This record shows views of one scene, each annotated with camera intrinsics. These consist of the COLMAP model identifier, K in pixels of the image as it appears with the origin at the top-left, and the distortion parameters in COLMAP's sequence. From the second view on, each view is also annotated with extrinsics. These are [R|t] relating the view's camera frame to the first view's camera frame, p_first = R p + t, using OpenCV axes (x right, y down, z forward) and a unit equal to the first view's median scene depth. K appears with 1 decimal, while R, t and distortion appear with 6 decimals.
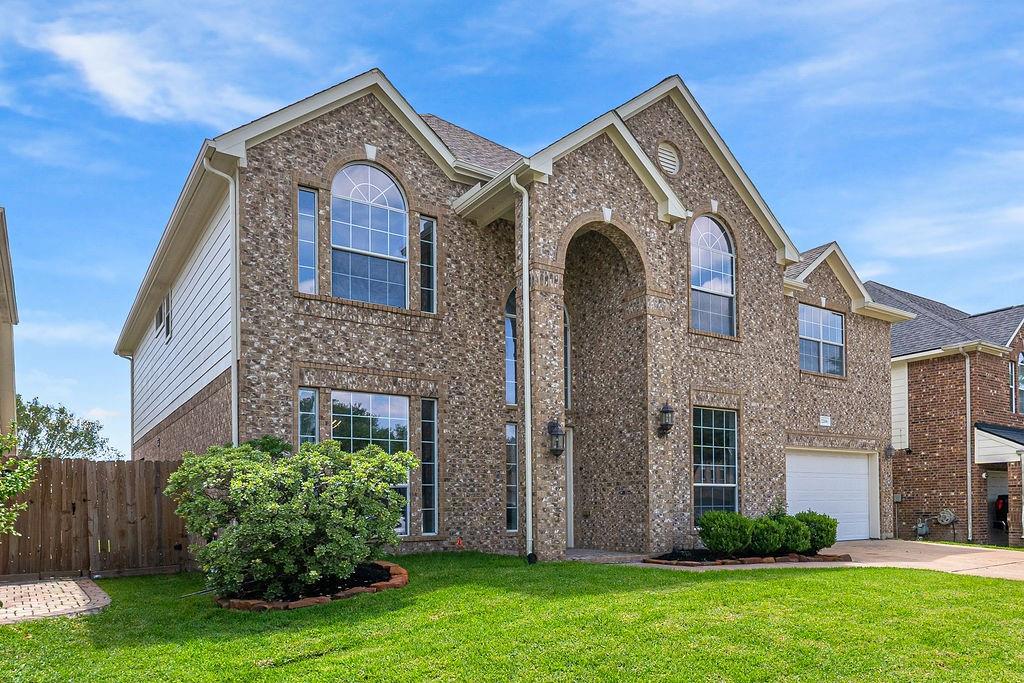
lens RADIAL K [[479.4, 0, 509.3], [0, 479.4, 320.9], [0, 0, 1]] dist [-0.001989, -0.000193]
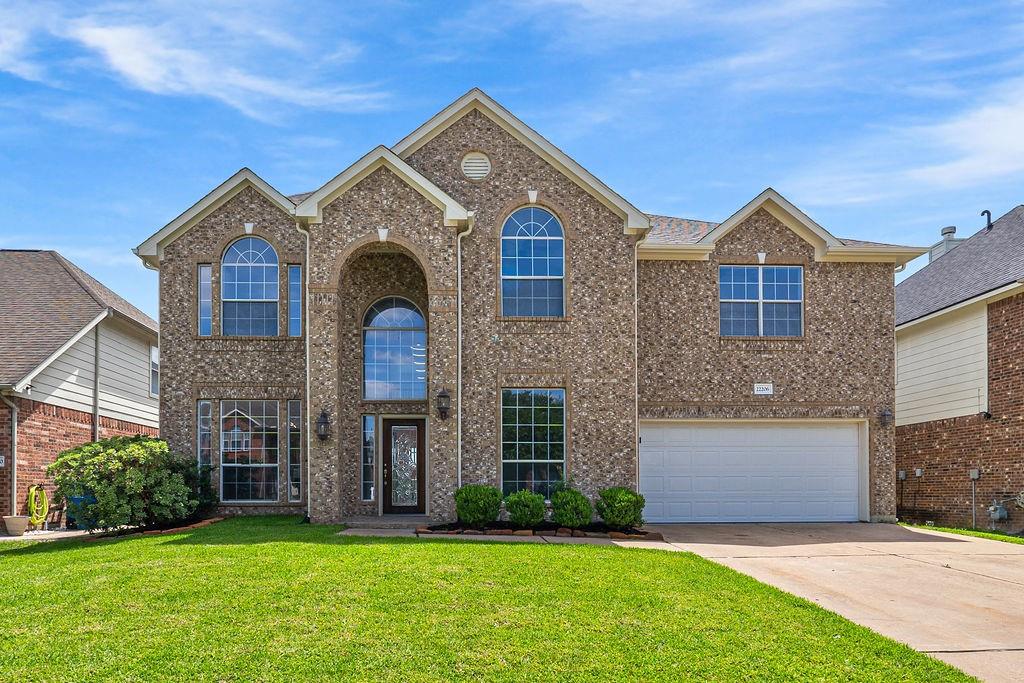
lens RADIAL K [[409.1, 0, 512.1], [0, 409.1, 330.7], [0, 0, 1]] dist [-0.000934, -0.000064]
pose [[0.916189, -0.137777, -0.376319, 0.832662], [0.140715, 0.989852, -0.019816, 0.076776], [0.375230, -0.034798, 0.926278, 0.175846]]
